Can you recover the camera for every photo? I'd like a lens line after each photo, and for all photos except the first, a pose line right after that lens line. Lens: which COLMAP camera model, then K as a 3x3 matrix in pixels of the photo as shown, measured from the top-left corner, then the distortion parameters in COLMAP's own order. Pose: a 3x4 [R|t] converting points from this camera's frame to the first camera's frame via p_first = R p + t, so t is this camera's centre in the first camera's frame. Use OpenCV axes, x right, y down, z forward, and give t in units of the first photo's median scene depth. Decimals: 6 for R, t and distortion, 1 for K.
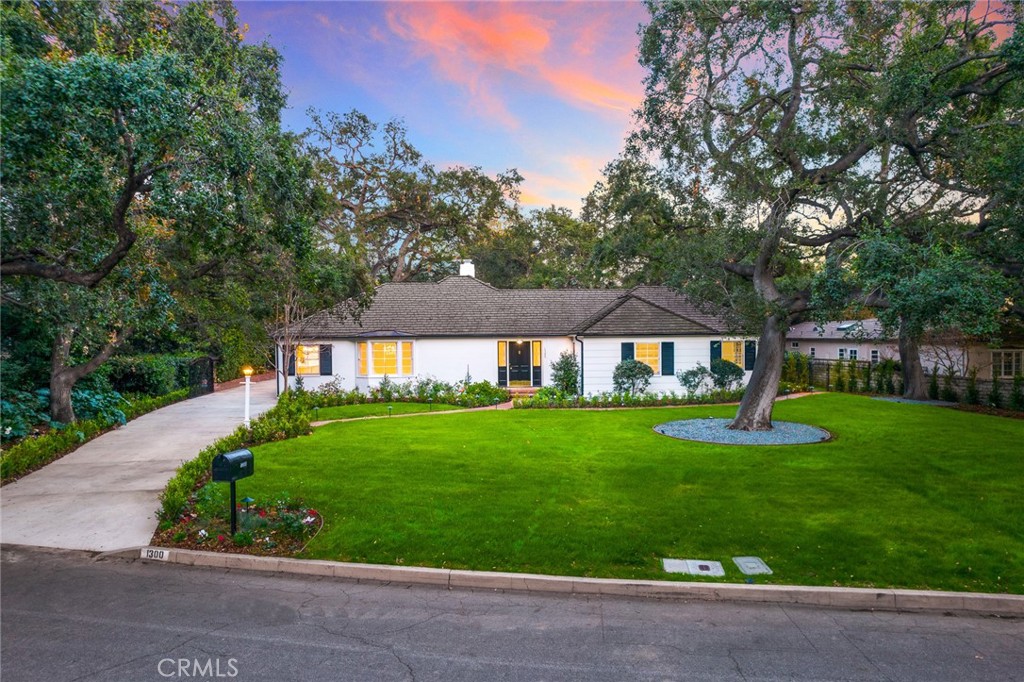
lens RADIAL K [[652.3, 0, 537.8], [0, 652.3, 350.4], [0, 0, 1]] dist [-0.052884, 0.021855]
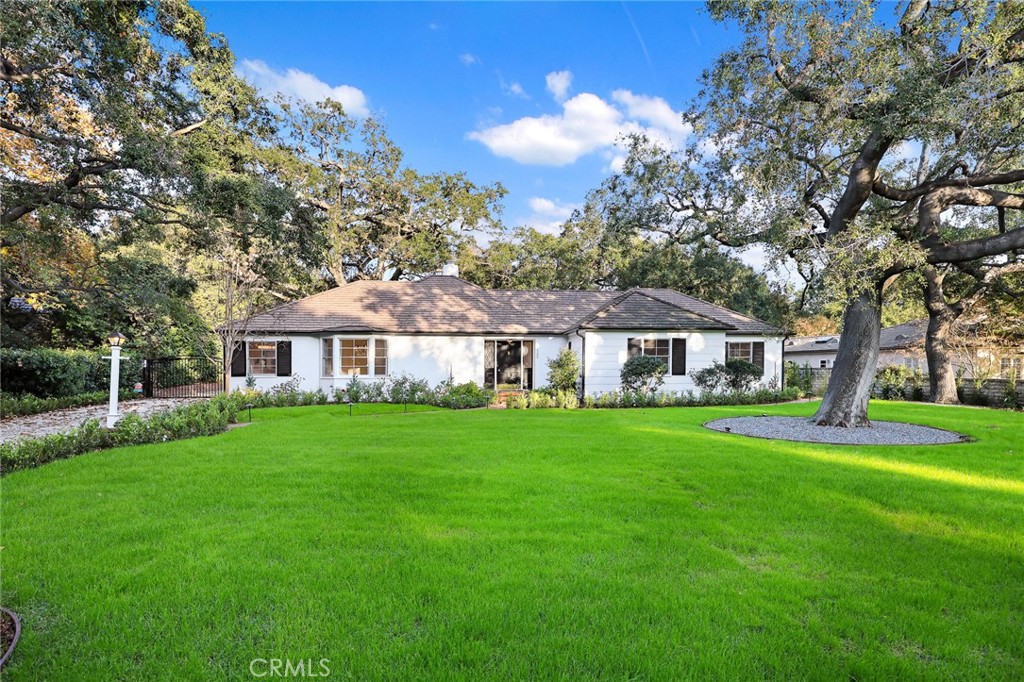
lens RADIAL K [[560.8, 0, 541.0], [0, 560.8, 361.6], [0, 0, 1]] dist [0.017775, -0.007593]
pose [[0.998375, 0.004966, 0.056763, -0.030681], [-0.003056, 0.999428, -0.033677, 0.045638], [-0.056898, 0.033449, 0.997820, 0.247117]]
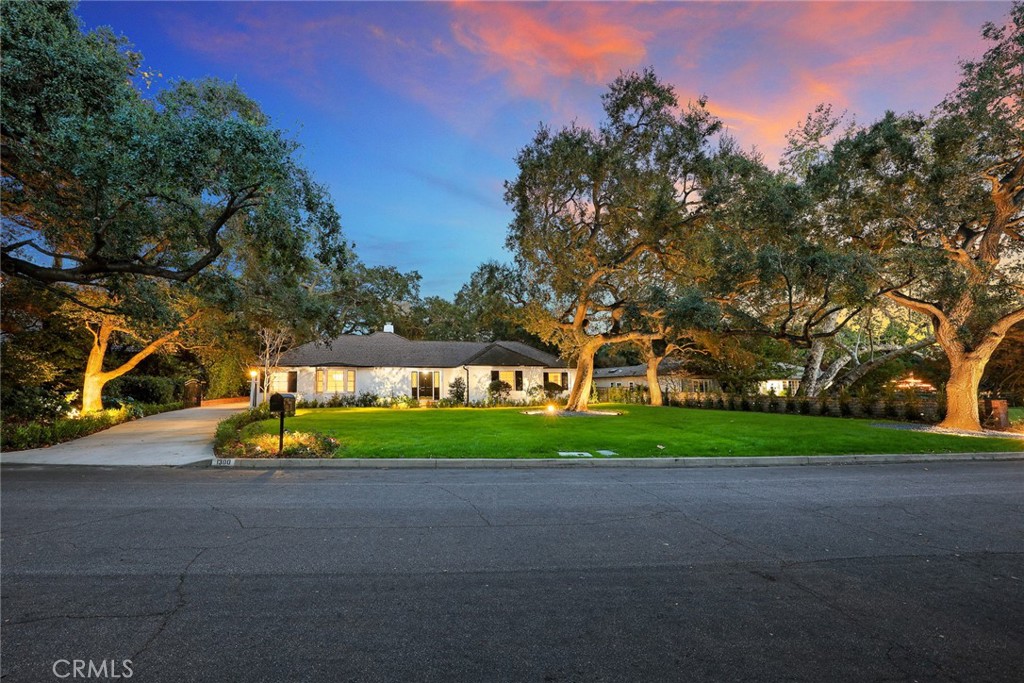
lens RADIAL K [[411.2, 0, 509.8], [0, 411.2, 362.4], [0, 0, 1]] dist [0.002640, 0.000091]
pose [[0.975071, 0.013125, 0.221502, -0.056375], [0.006032, 0.996312, -0.085591, 0.056570], [-0.221809, 0.084794, 0.971396, -0.020405]]
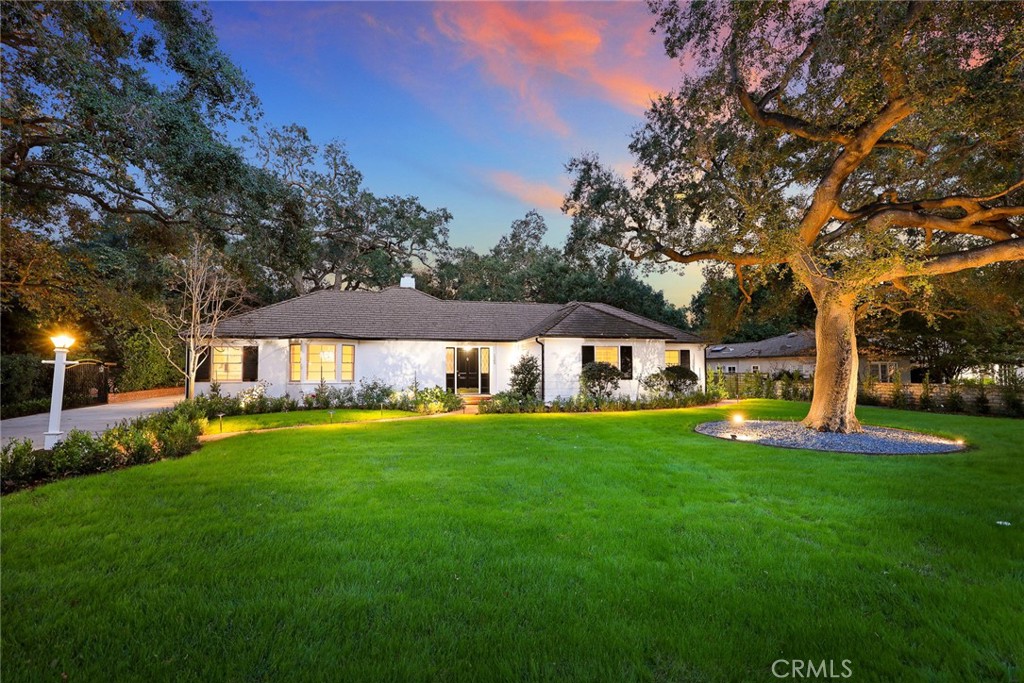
lens RADIAL K [[463.7, 0, 517.4], [0, 463.7, 350.0], [0, 0, 1]] dist [-0.002805, -0.000214]
pose [[0.984168, 0.011899, 0.176840, -0.087064], [0.000064, 0.997720, -0.067489, 0.040664], [-0.177240, 0.066431, 0.981923, 0.338766]]
